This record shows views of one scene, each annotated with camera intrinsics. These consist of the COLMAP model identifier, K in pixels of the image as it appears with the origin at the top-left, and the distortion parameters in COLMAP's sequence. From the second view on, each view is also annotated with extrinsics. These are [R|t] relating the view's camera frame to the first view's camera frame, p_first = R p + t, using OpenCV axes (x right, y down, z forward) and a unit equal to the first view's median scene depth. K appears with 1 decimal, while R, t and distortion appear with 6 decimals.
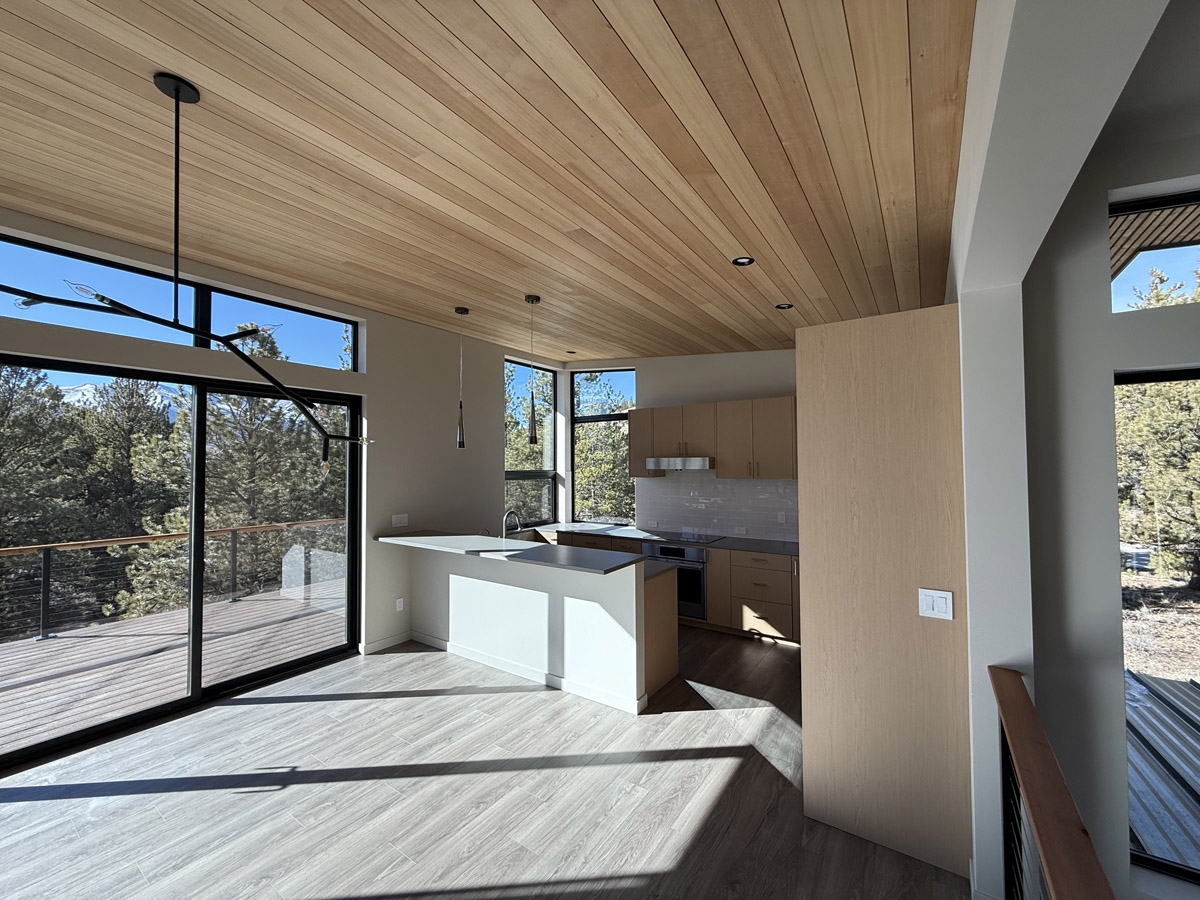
lens RADIAL K [[477.5, 0, 597.2], [0, 477.5, 451.9], [0, 0, 1]] dist [-0.002553, 0.000946]
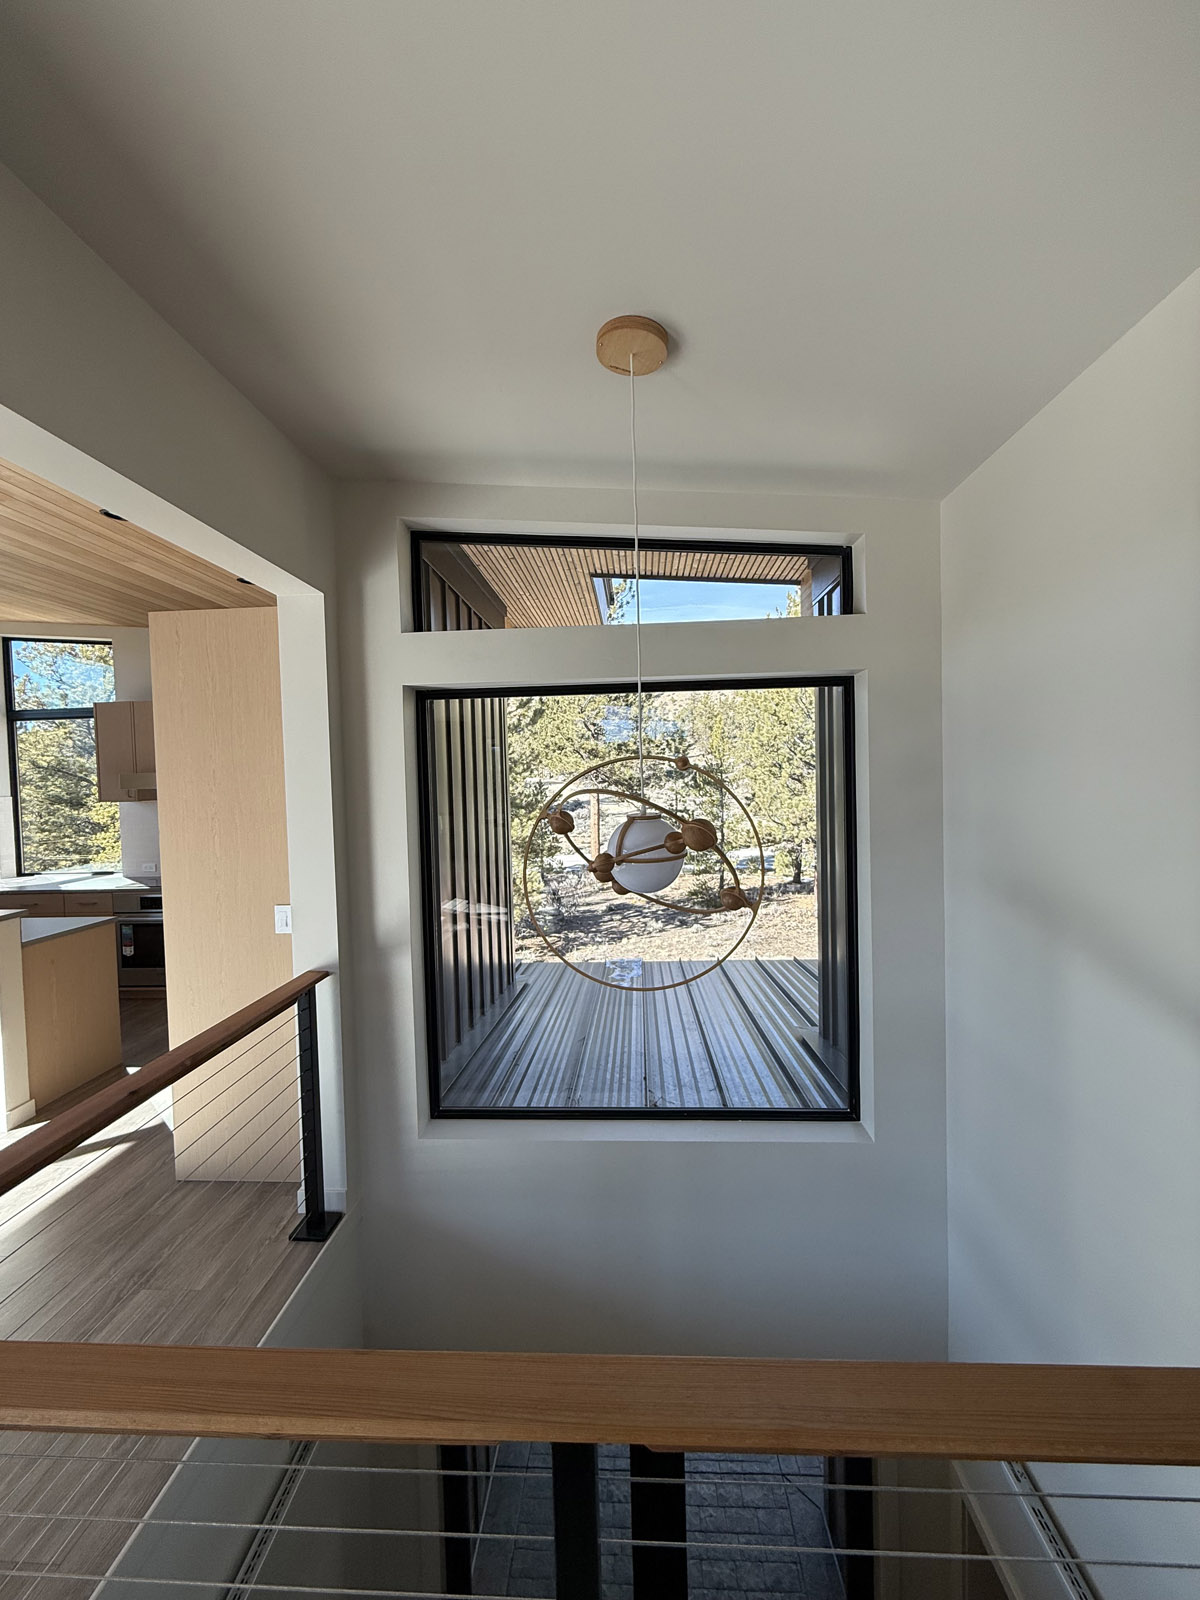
lens RADIAL K [[636.7, 0, 597.1], [0, 636.7, 797.7], [0, 0, 1]] dist [-0.002553, 0.000946]
pose [[0.853669, -0.032998, 0.519769, 0.300392], [0.006458, 0.998585, 0.052790, 0.004591], [-0.520775, -0.041709, 0.852674, -0.212266]]
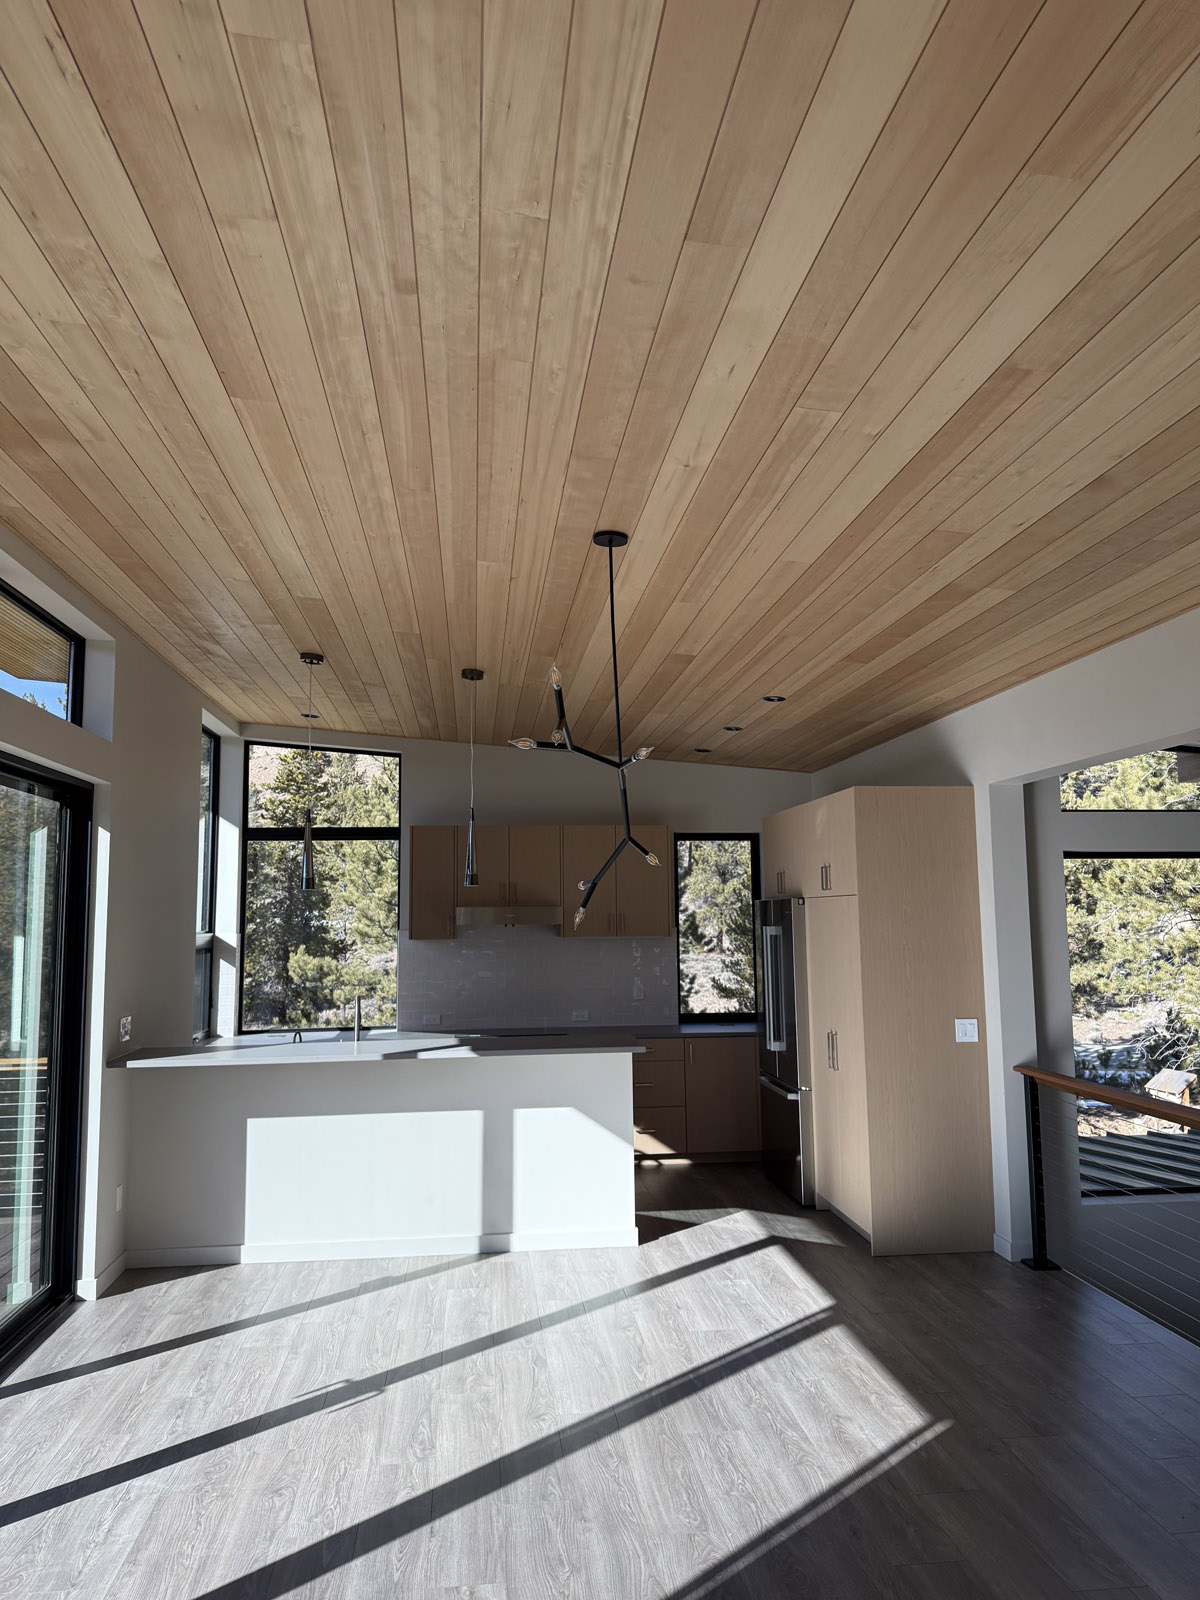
lens RADIAL K [[1118.5, 0, 599.7], [0, 1118.5, 803.6], [0, 0, 1]] dist [0.038040, -0.043300]
pose [[0.759178, 0.063412, 0.647787, -0.973377], [-0.010380, 0.996296, -0.085362, 0.000323], [-0.650801, 0.058081, 0.757024, -0.303742]]
